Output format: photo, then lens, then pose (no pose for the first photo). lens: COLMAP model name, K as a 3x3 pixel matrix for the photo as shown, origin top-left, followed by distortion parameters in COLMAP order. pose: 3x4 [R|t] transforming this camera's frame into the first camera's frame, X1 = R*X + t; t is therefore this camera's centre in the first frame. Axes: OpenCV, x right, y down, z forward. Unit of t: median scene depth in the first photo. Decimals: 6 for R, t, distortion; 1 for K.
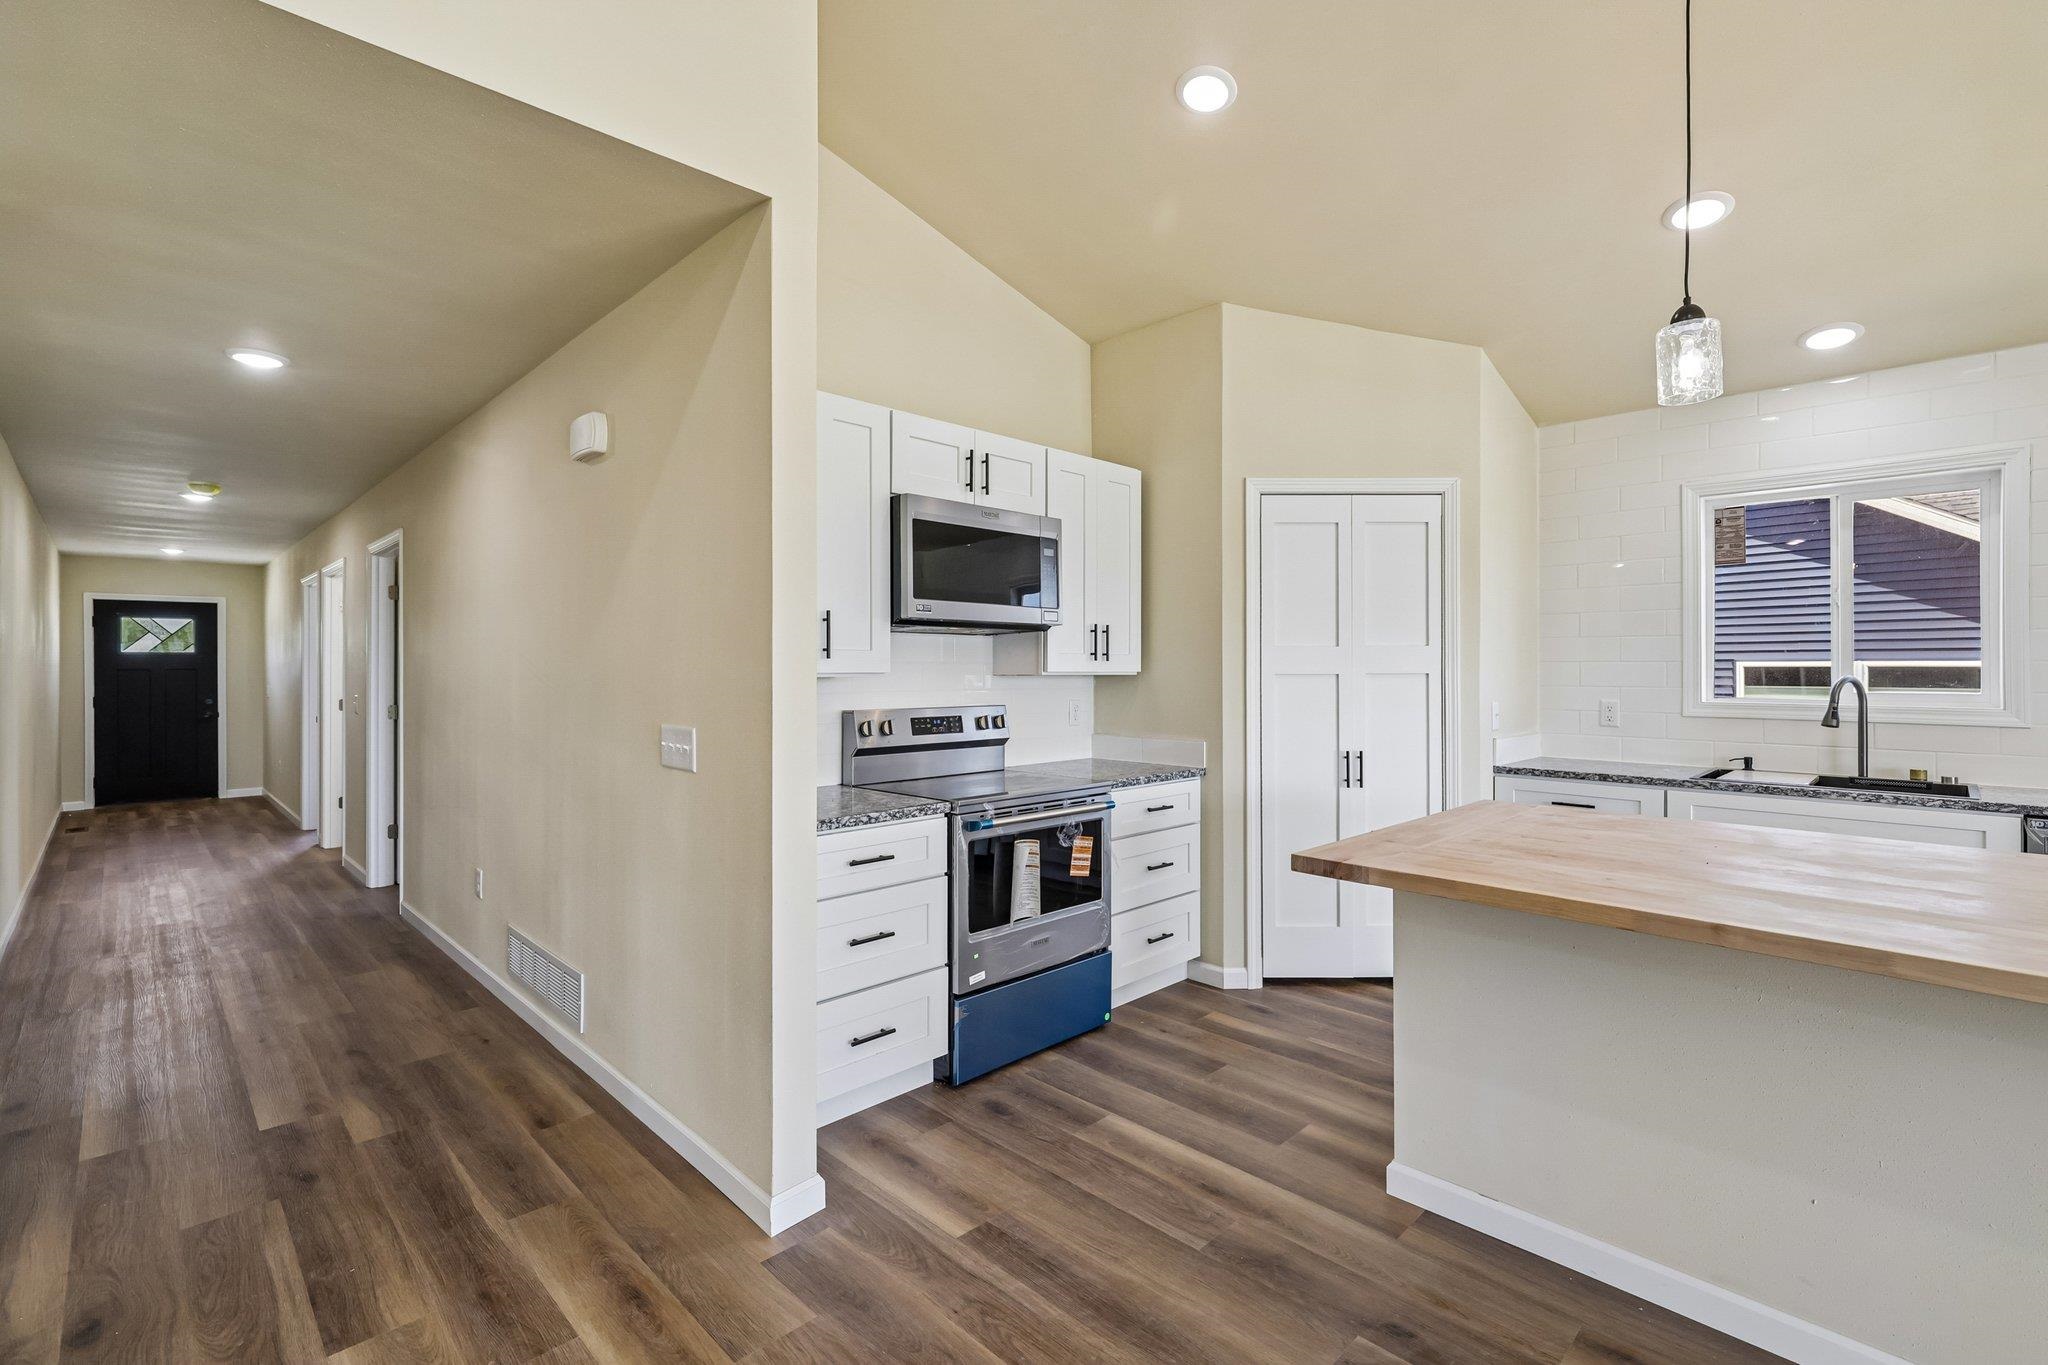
lens RADIAL K [[940.0, 0, 1024.0], [0, 940.0, 682.5], [0, 0, 1]] dist [-0.001164, 0.000006]
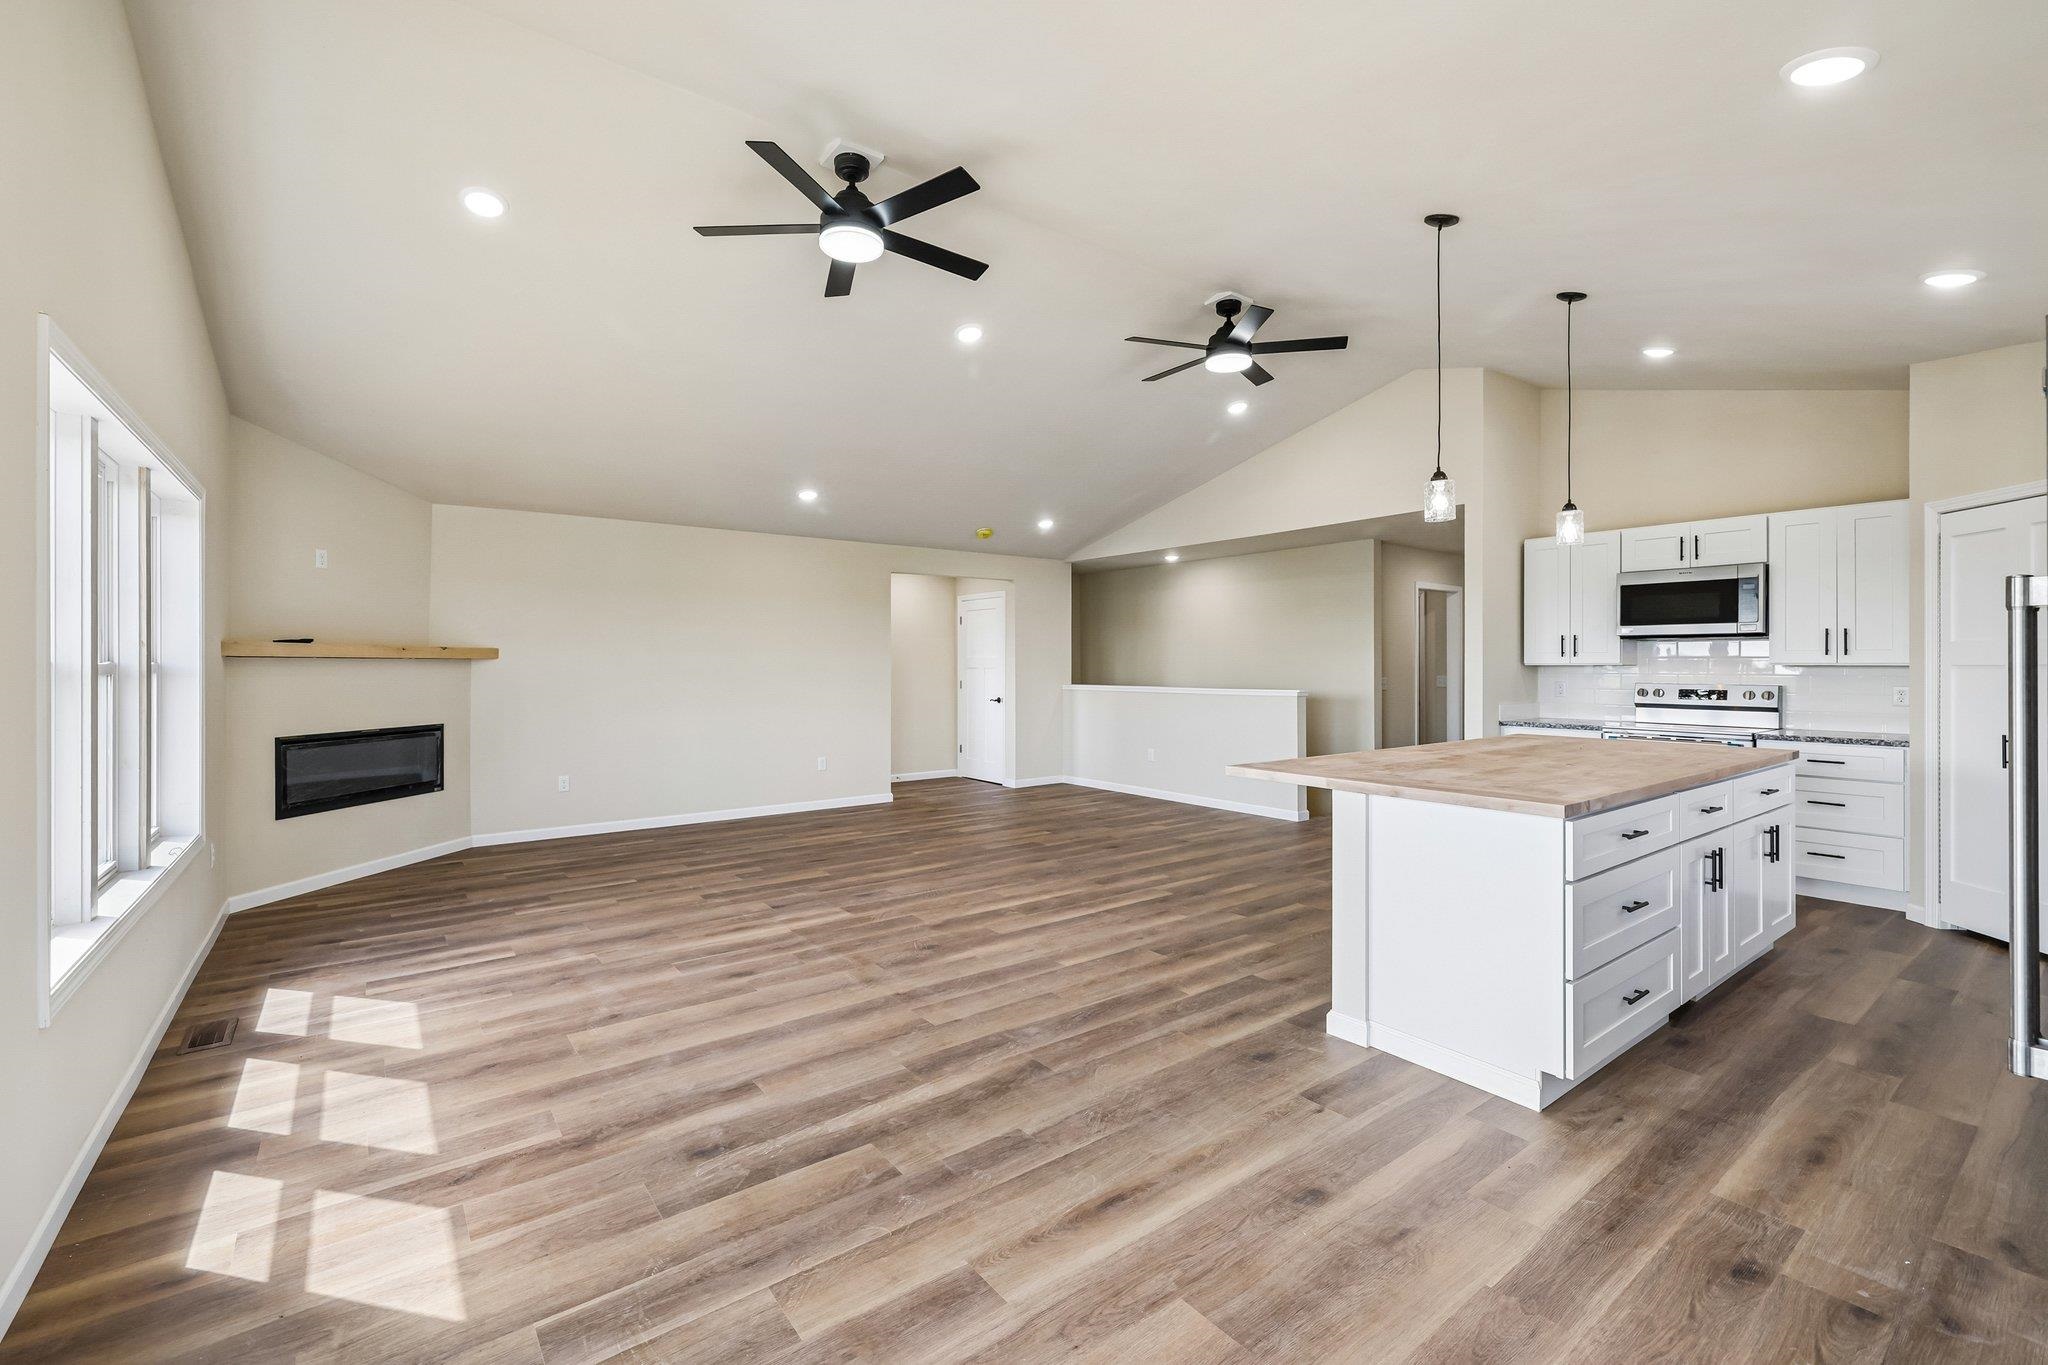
lens RADIAL K [[875.8, 0, 1015.0], [0, 875.8, 671.4], [0, 0, 1]] dist [-0.001348, 0.000424]
pose [[-0.140509, 0.009339, -0.990035, 1.724573], [-0.012260, 0.999862, 0.011171, 0.002165], [0.990003, 0.013708, -0.140376, -0.003308]]
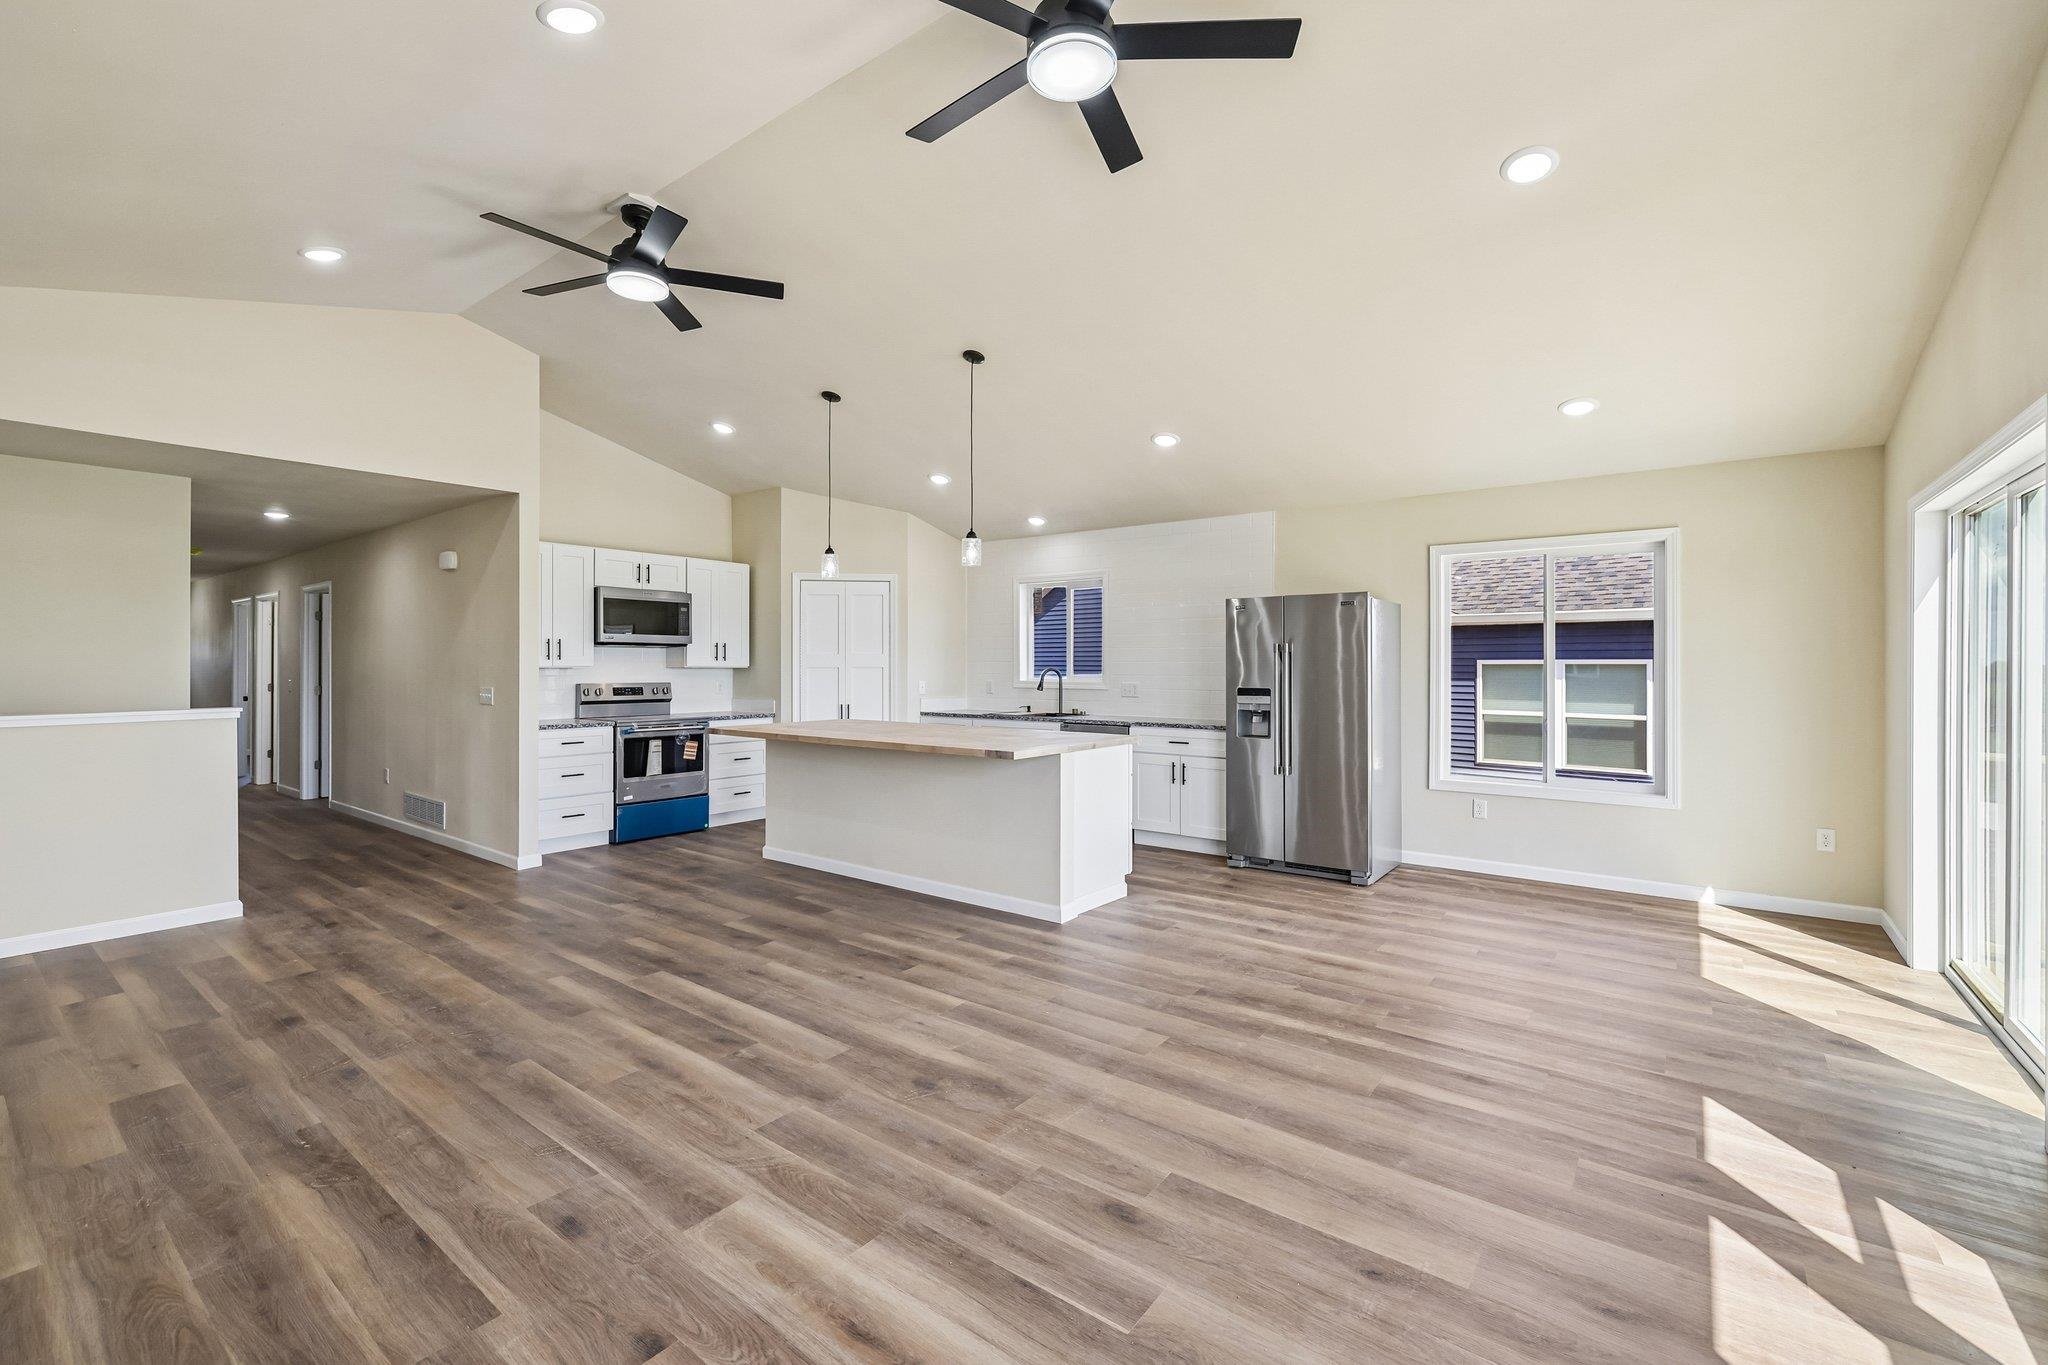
lens RADIAL K [[875.8, 0, 1015.0], [0, 875.8, 671.4], [0, 0, 1]] dist [-0.001348, 0.000424]
pose [[0.990849, 0.002216, 0.134956, 0.524904], [-0.001027, 0.999960, -0.008879, 0.018505], [-0.134971, 0.008659, 0.990812, -1.104670]]
